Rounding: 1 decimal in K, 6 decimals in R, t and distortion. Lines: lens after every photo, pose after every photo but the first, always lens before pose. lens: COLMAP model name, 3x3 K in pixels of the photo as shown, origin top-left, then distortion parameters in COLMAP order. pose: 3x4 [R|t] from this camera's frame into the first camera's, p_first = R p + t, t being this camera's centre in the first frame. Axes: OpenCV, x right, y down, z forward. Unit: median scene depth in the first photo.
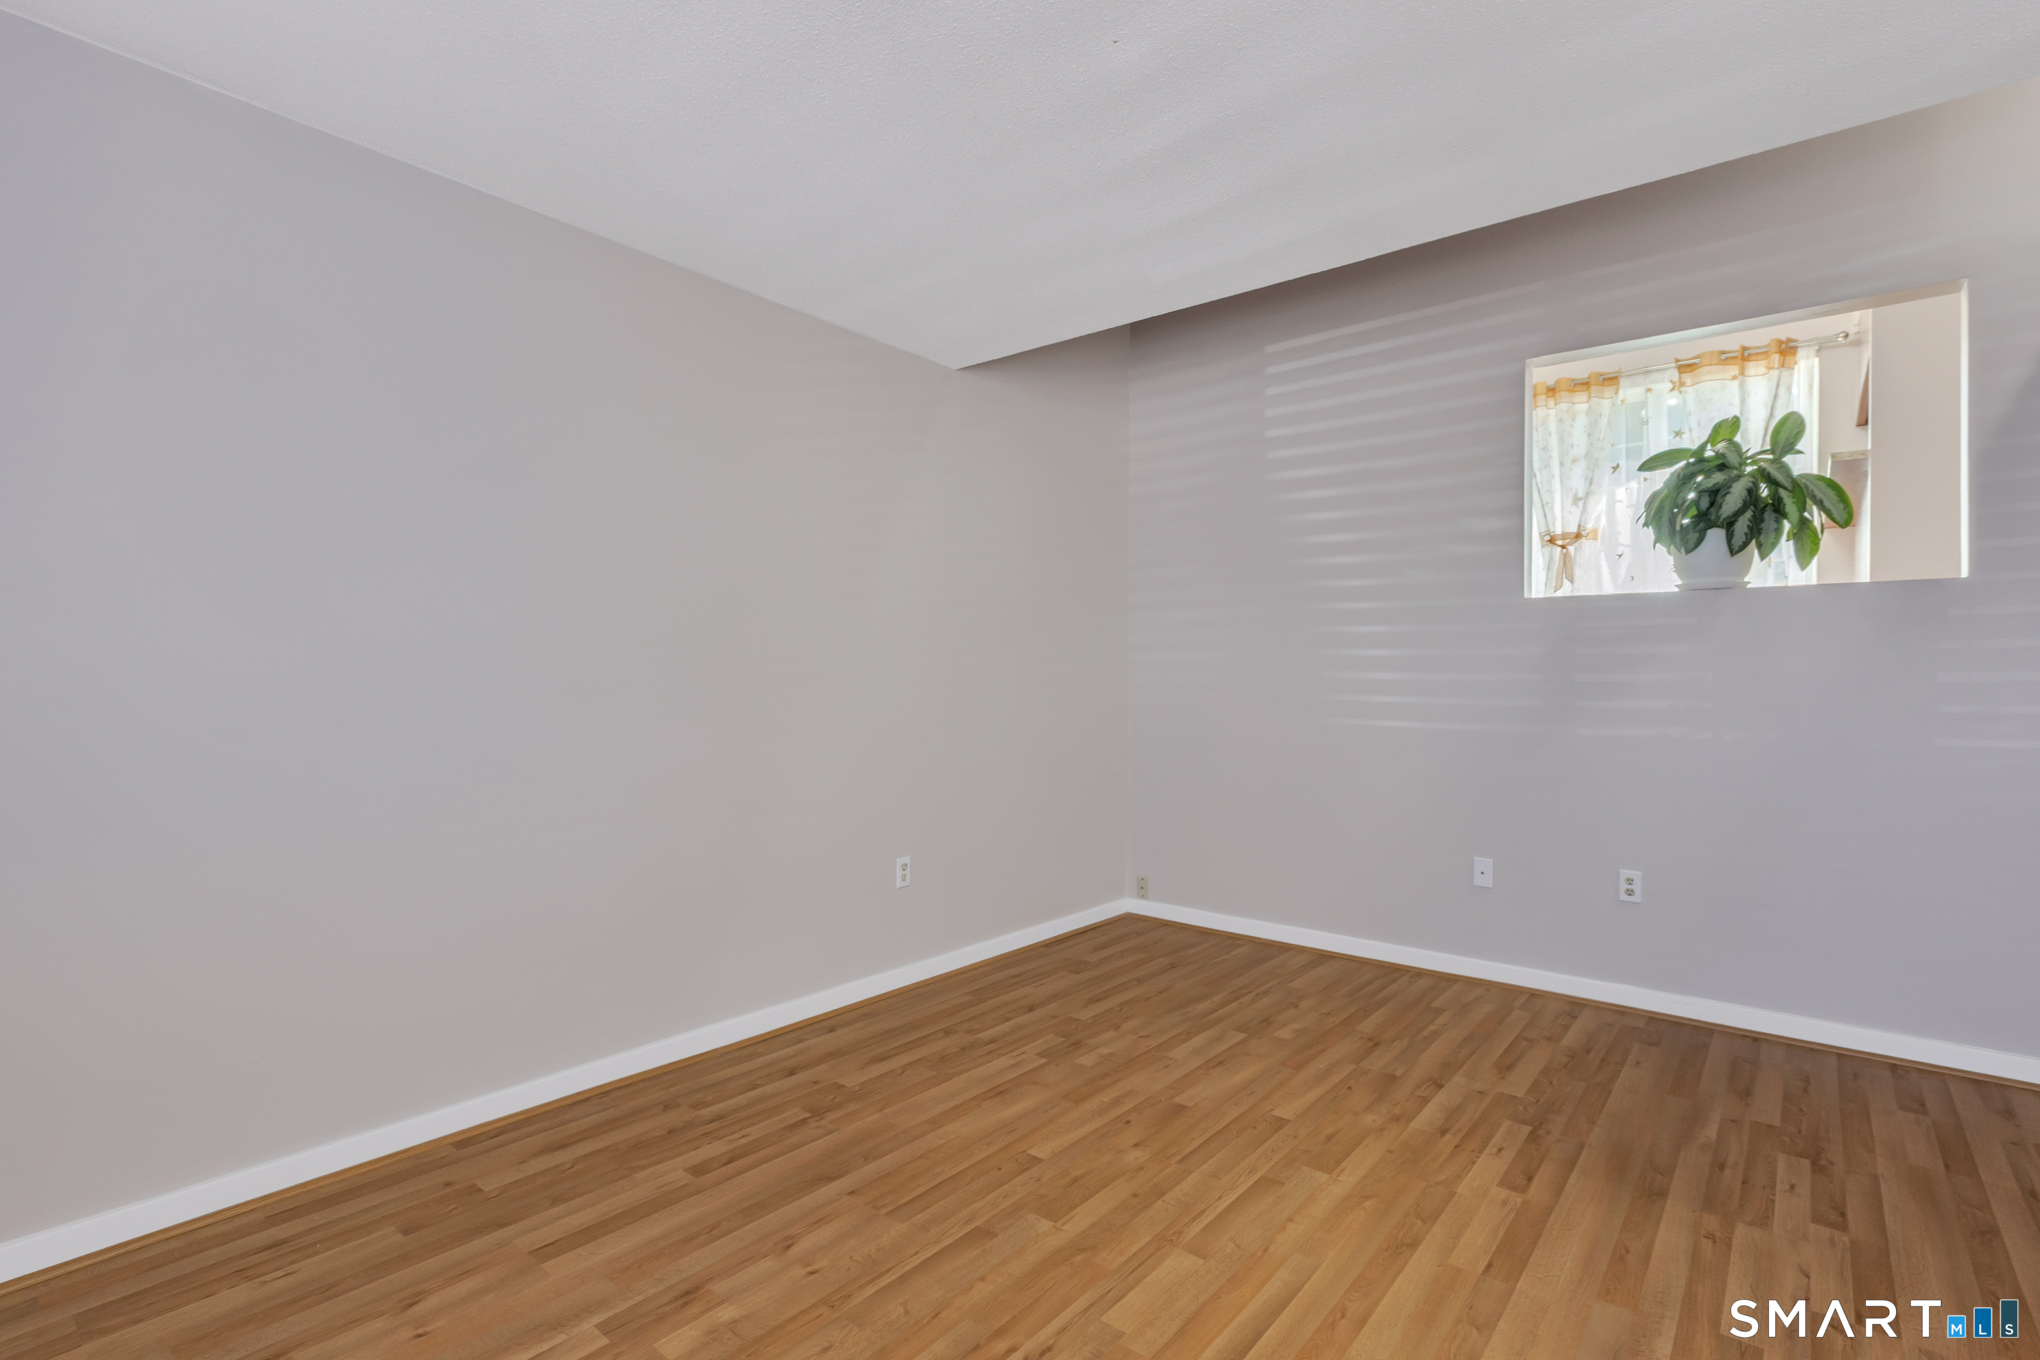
lens RADIAL K [[946.1, 0, 1037.2], [0, 946.1, 677.3], [0, 0, 1]] dist [0.010316, -0.001489]
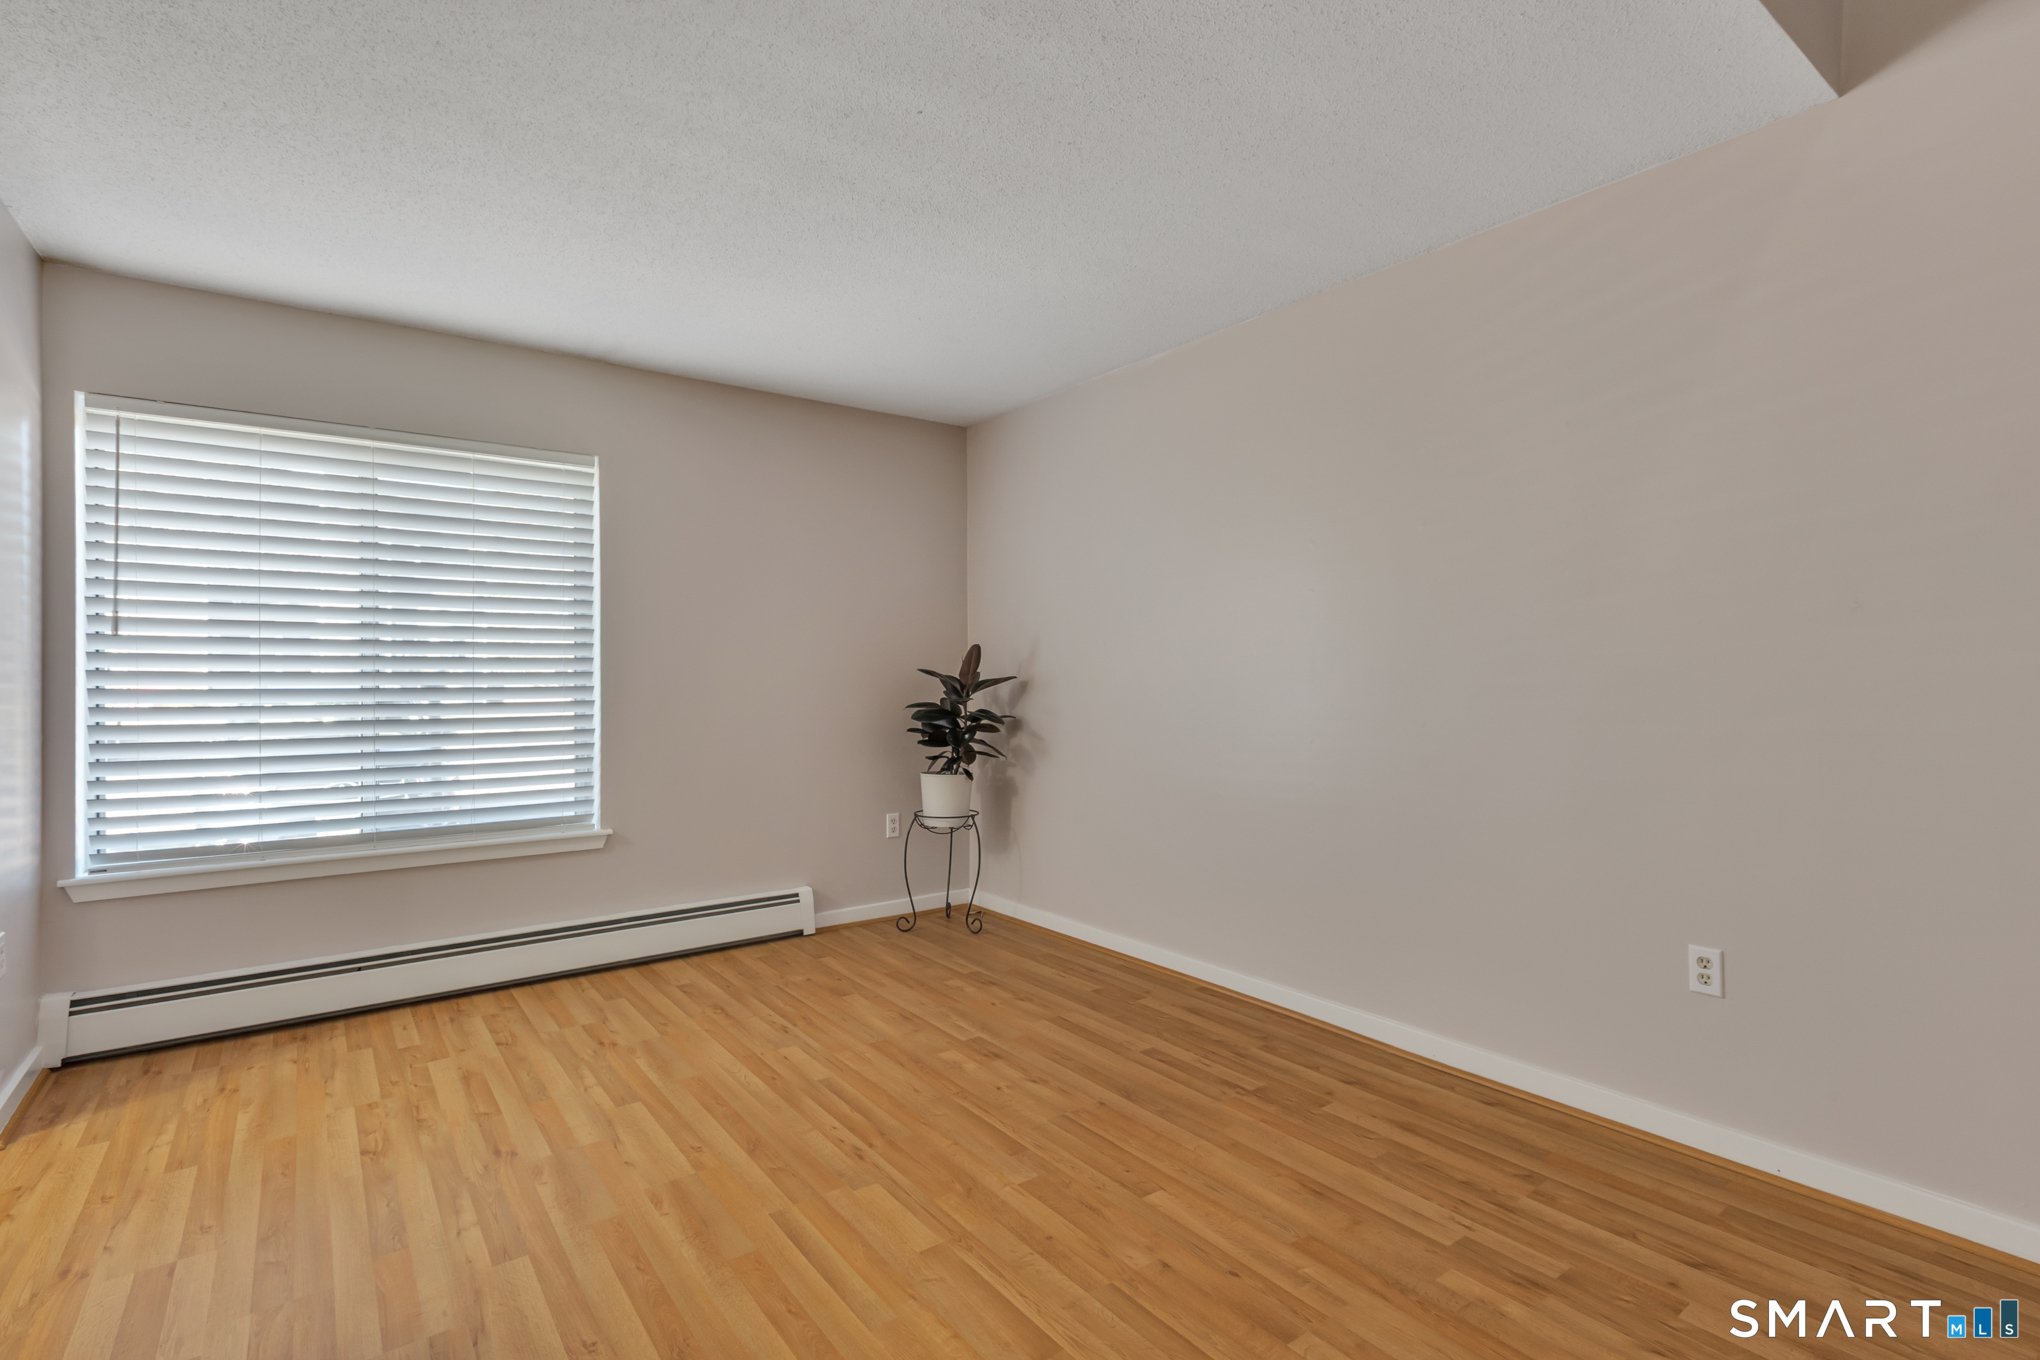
lens RADIAL K [[946.1, 0, 1001.5], [0, 946.1, 737.1], [0, 0, 1]] dist [0.010316, -0.001489]
pose [[-0.252967, 0.055777, -0.965866, 0.943093], [0.010968, 0.998438, 0.054785, 0.018386], [0.967413, 0.003265, -0.253184, 1.160674]]
